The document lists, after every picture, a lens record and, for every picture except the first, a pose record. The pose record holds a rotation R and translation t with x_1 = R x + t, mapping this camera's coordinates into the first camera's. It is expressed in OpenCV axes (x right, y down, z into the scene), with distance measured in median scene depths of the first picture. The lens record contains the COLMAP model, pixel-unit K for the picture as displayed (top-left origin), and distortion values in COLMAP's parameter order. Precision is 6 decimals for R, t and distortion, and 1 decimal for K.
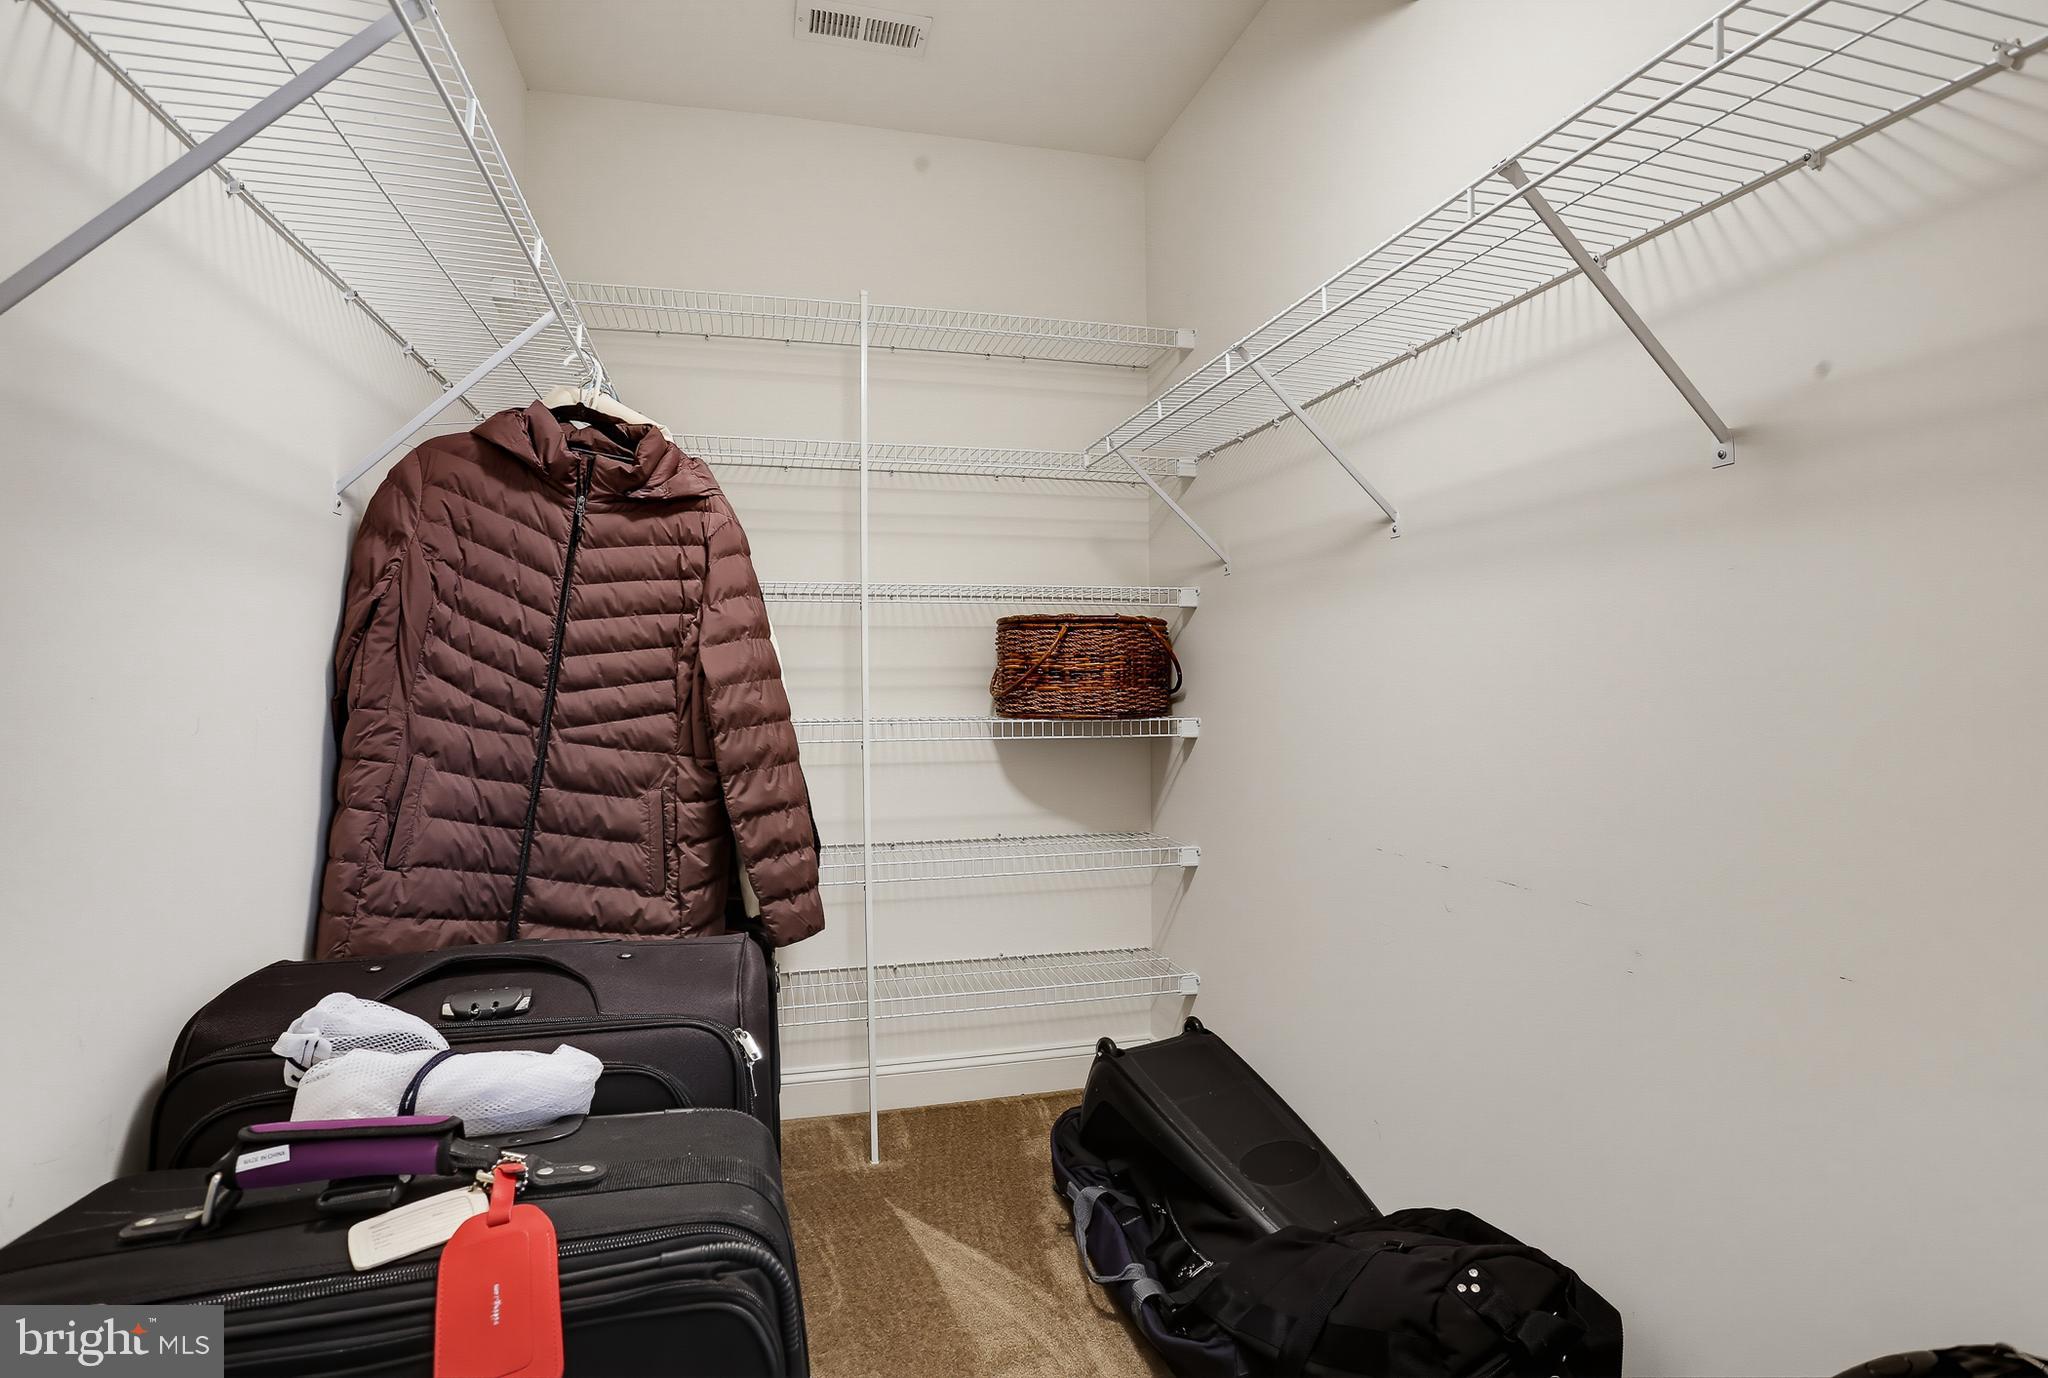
lens RADIAL K [[1013.4, 0, 1017.5], [0, 1013.4, 691.2], [0, 0, 1]] dist [-0.081564, 0.038370]
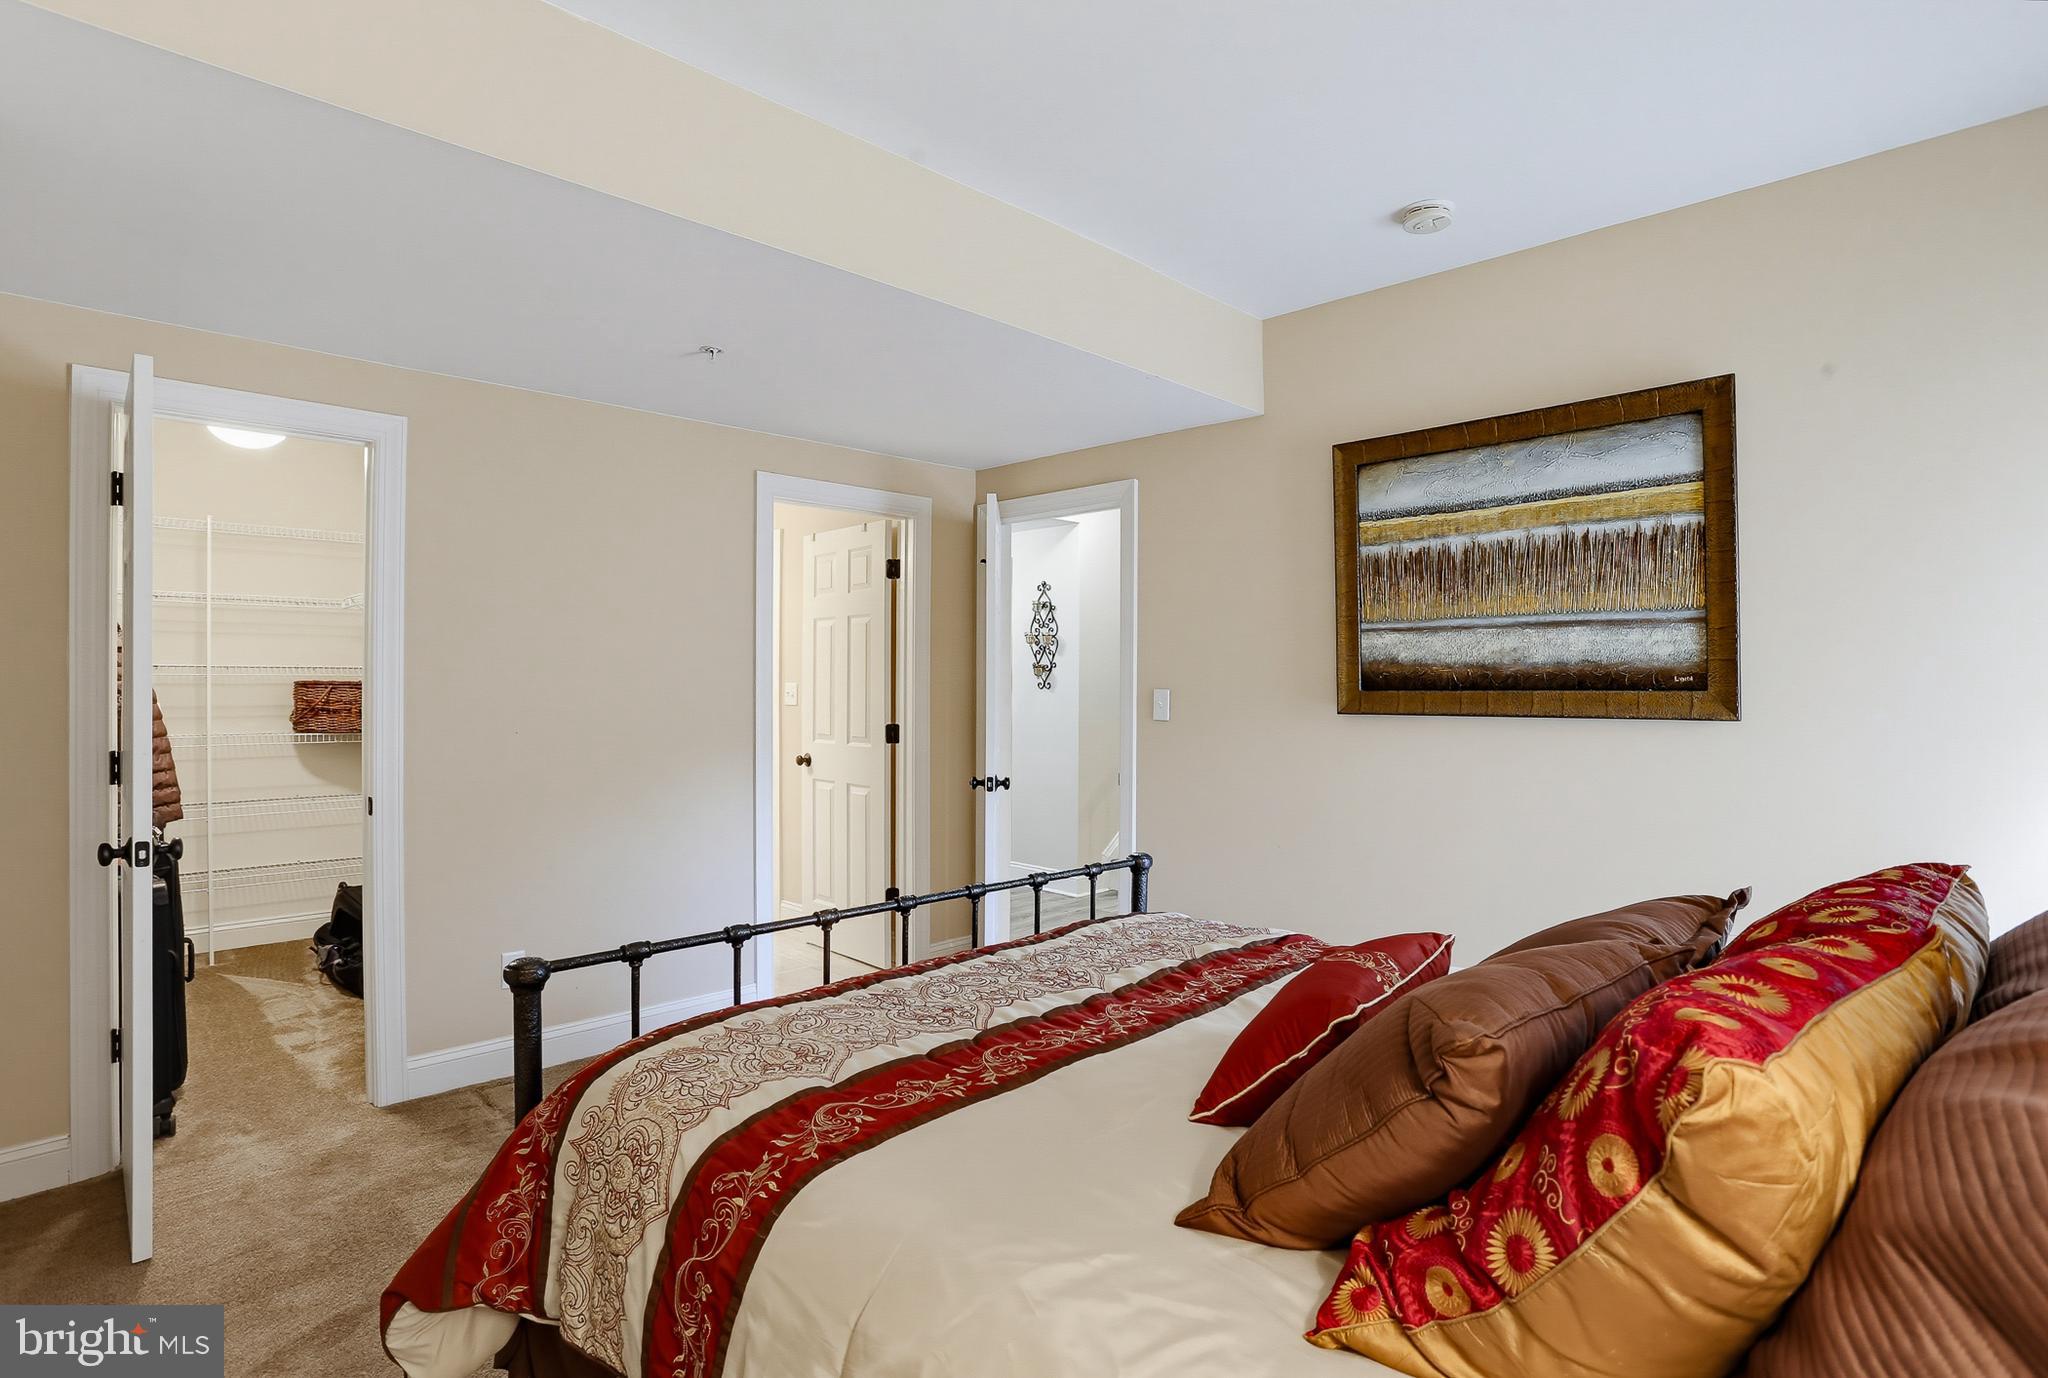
lens RADIAL K [[1013.4, 0, 1017.5], [0, 1013.4, 691.2], [0, 0, 1]] dist [-0.081564, 0.038370]
pose [[0.862868, 0.009057, 0.505349, 0.237345], [-0.006848, 0.999957, -0.006229, -0.052851], [-0.505383, 0.001915, 0.862893, -1.363023]]
